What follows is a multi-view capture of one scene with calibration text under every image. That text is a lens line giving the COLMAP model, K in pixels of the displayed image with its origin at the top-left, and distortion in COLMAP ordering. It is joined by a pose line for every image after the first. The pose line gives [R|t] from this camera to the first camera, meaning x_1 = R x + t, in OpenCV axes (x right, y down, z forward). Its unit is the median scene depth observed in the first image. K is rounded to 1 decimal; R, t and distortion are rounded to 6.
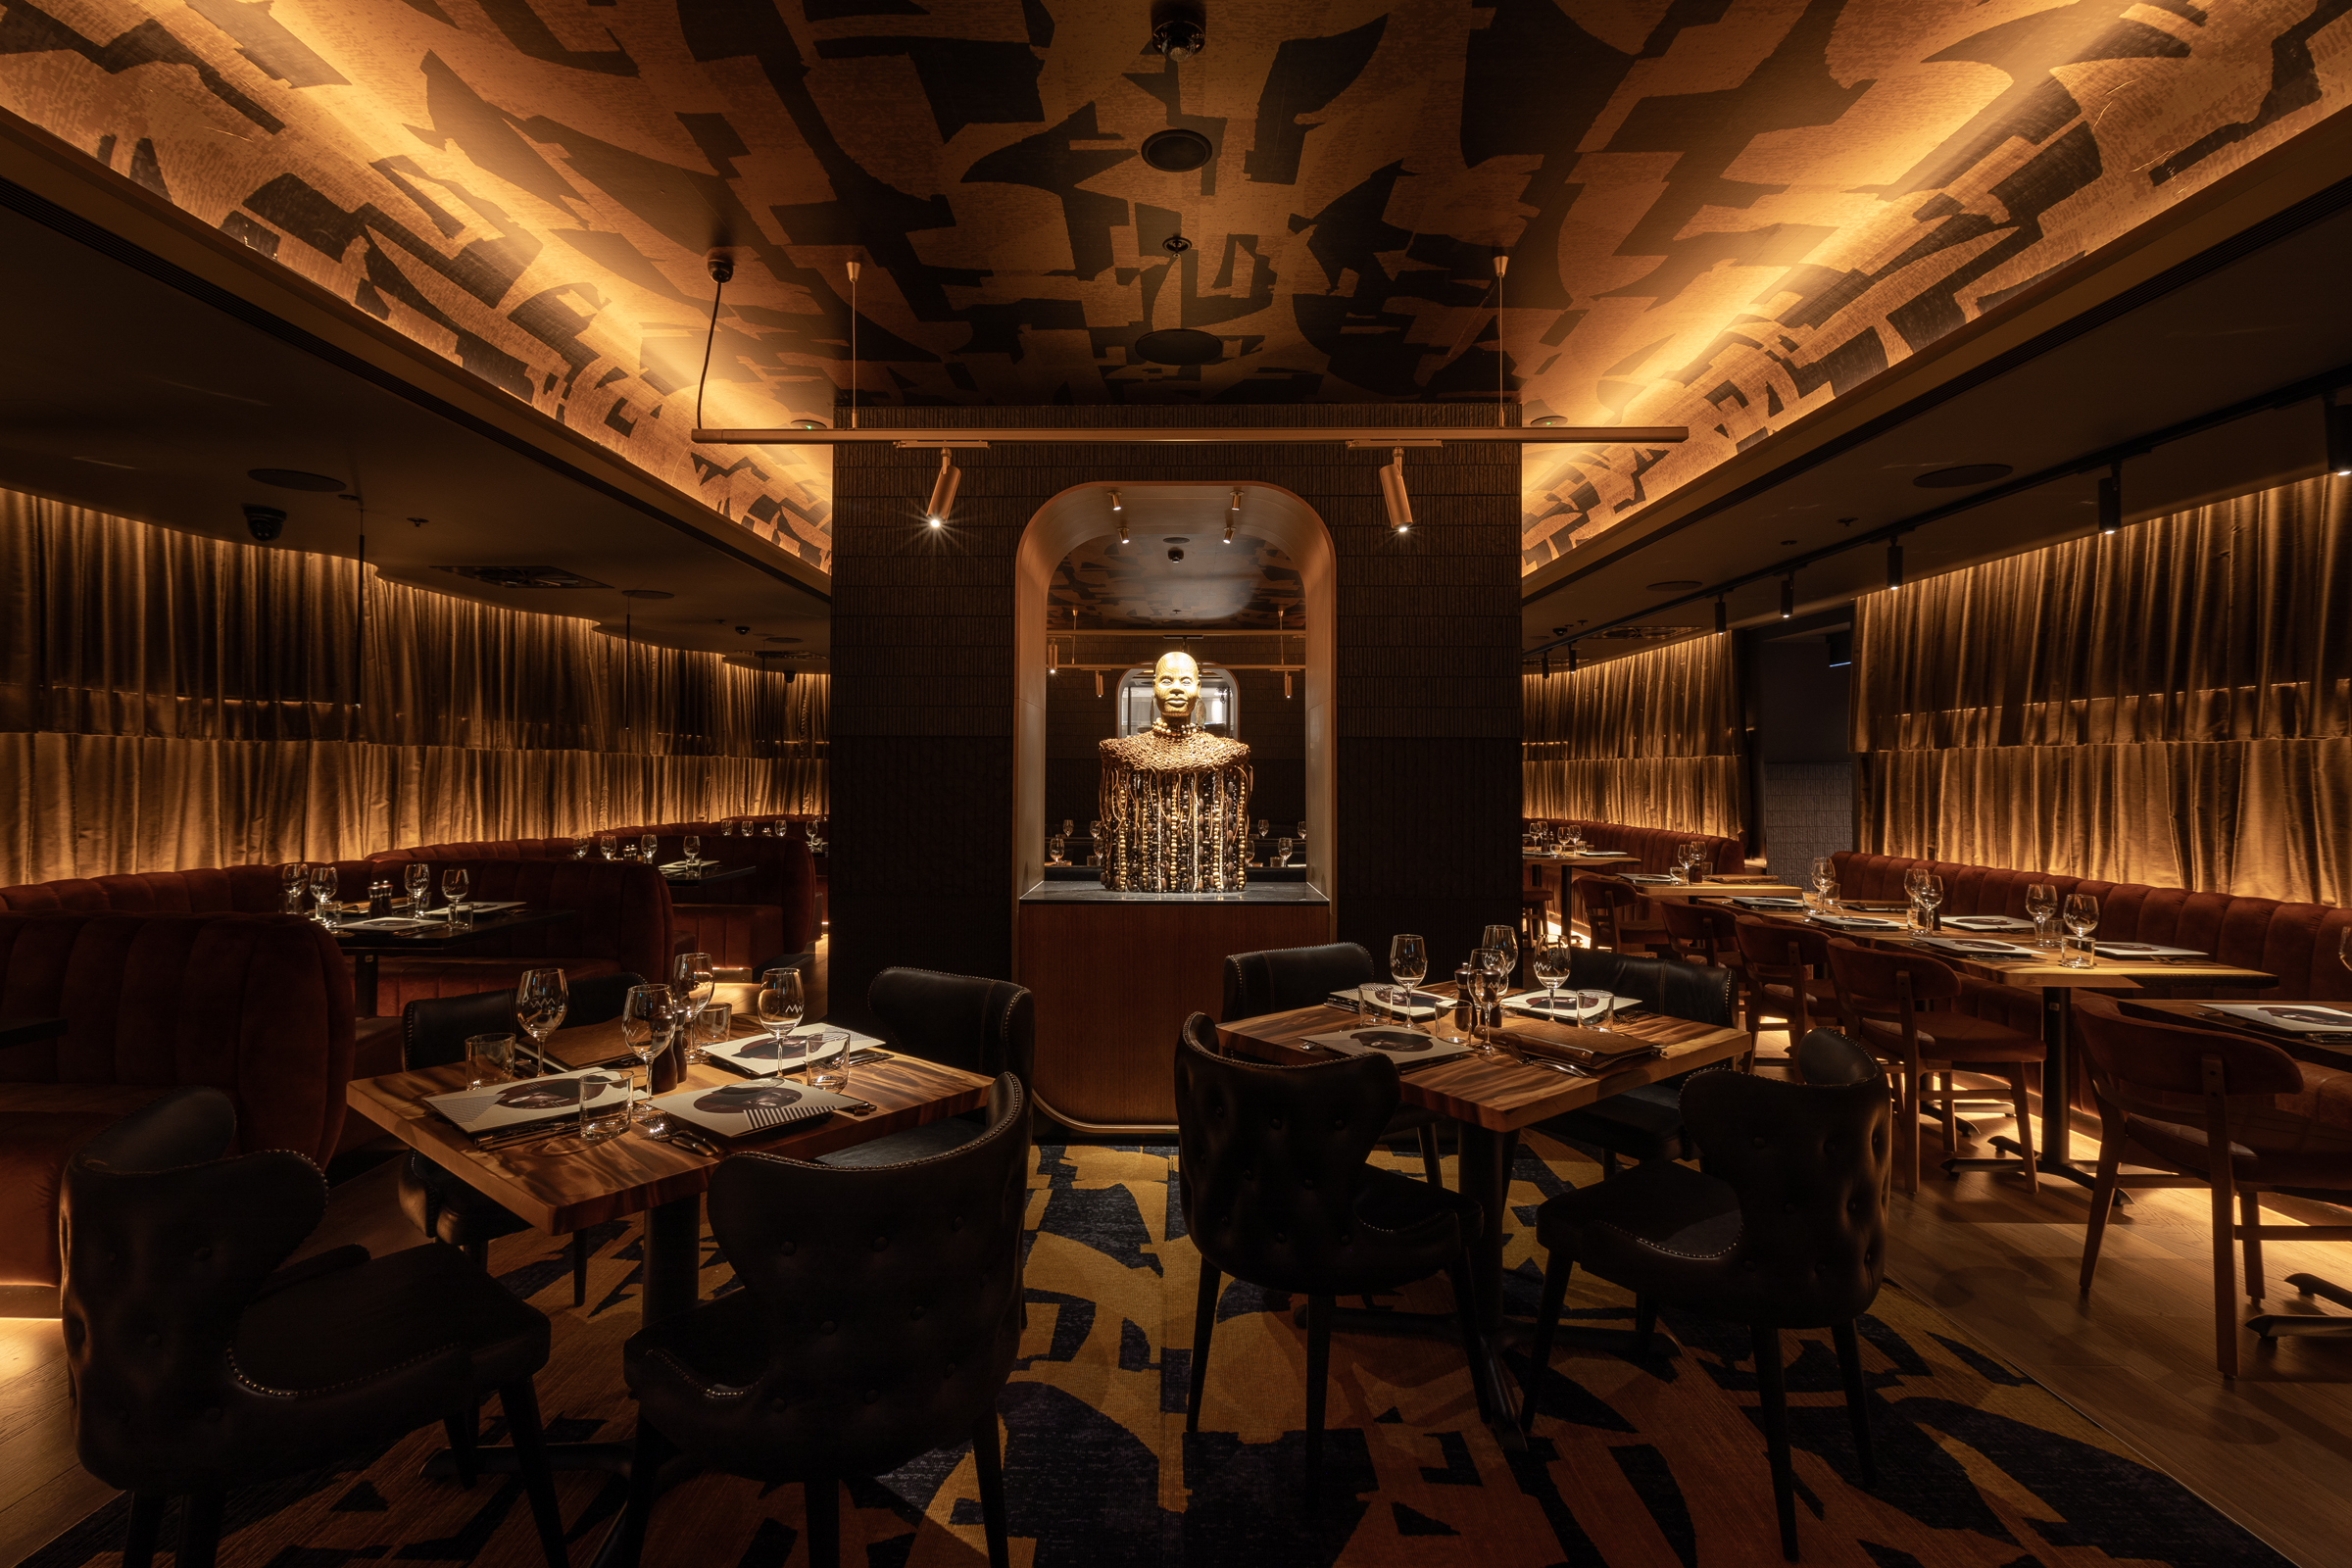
lens RADIAL K [[1071.0, 0, 1149.6], [0, 1071.0, 757.8], [0, 0, 1]] dist [0.001360, 0.000233]
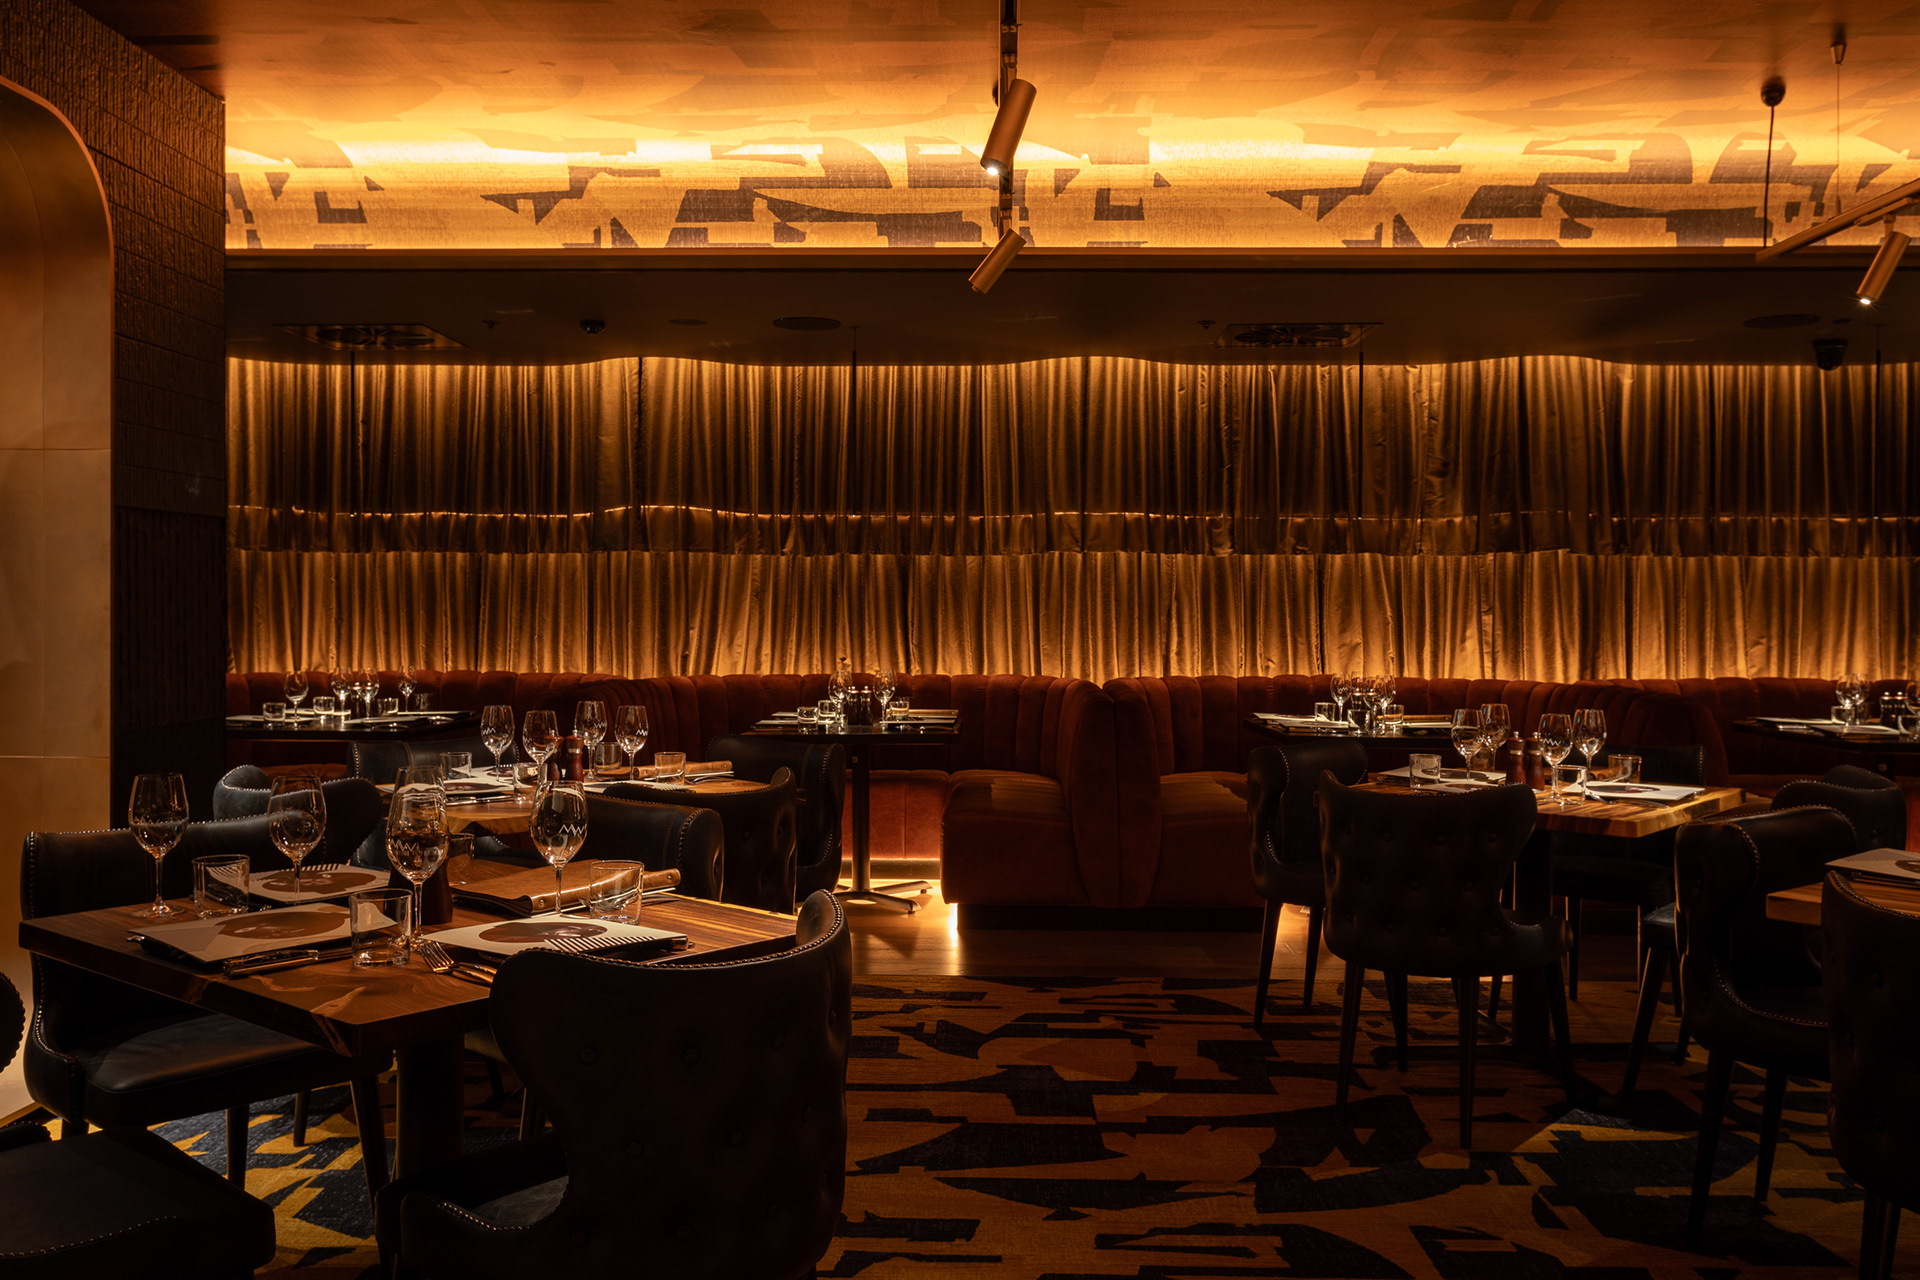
lens RADIAL K [[1709.9, 0, 955.1], [0, 1709.9, 624.0], [0, 0, 1]] dist [0.000031, -0.027484]
pose [[-0.013901, 0.003872, -0.999896, 0.873965], [0.007893, 0.999962, 0.003763, 0.037582], [0.999872, -0.007840, -0.013931, 0.139893]]
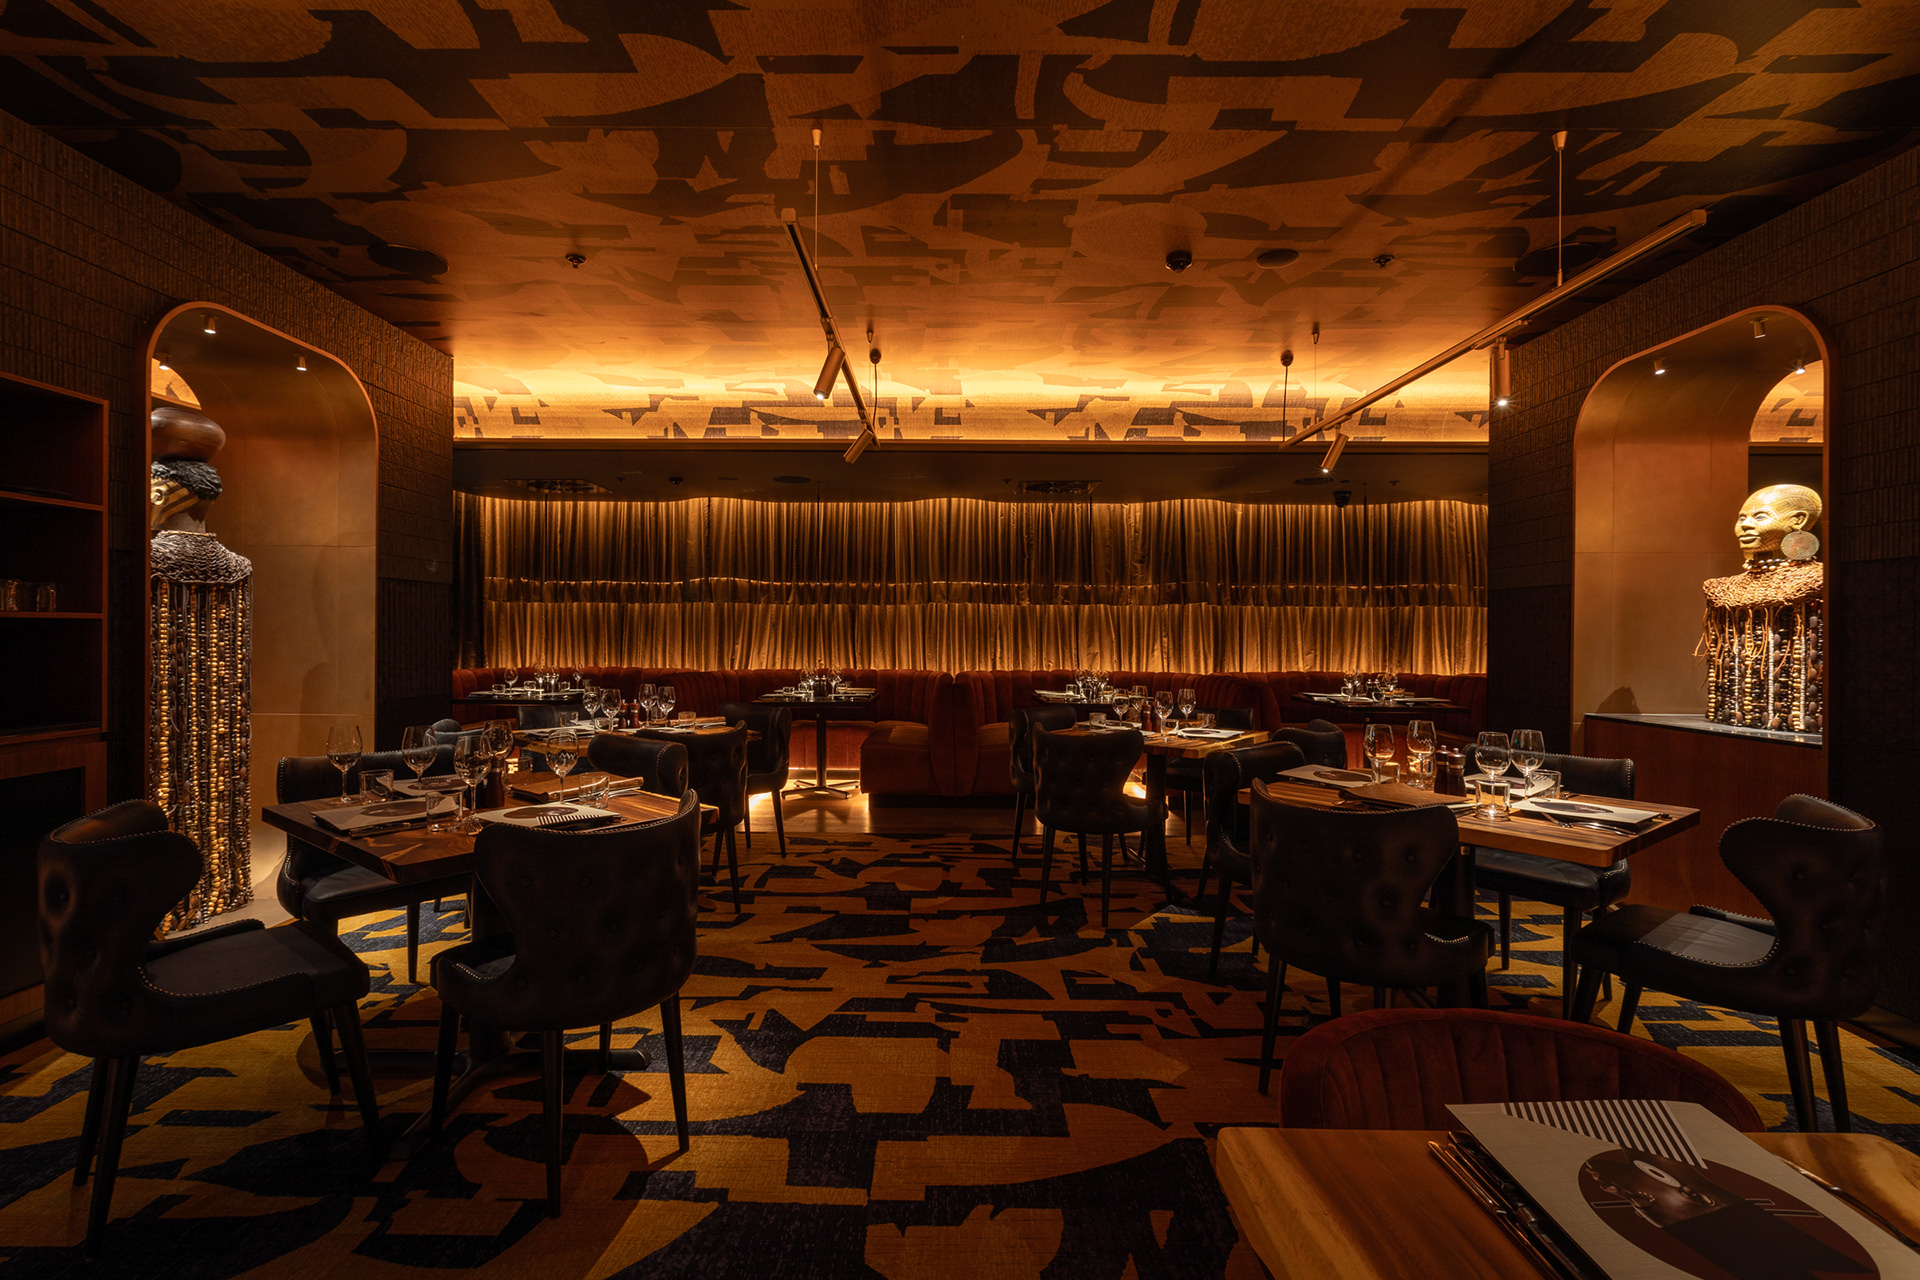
lens RADIAL K [[915.0, 0, 953.4], [0, 915.0, 634.0], [0, 0, 1]] dist [-0.015638, 0.000371]
pose [[0.007835, -0.003964, -0.999961, 0.860316], [0.006224, 0.999973, -0.003916, 0.036585], [0.999950, -0.006193, 0.007859, 0.245000]]
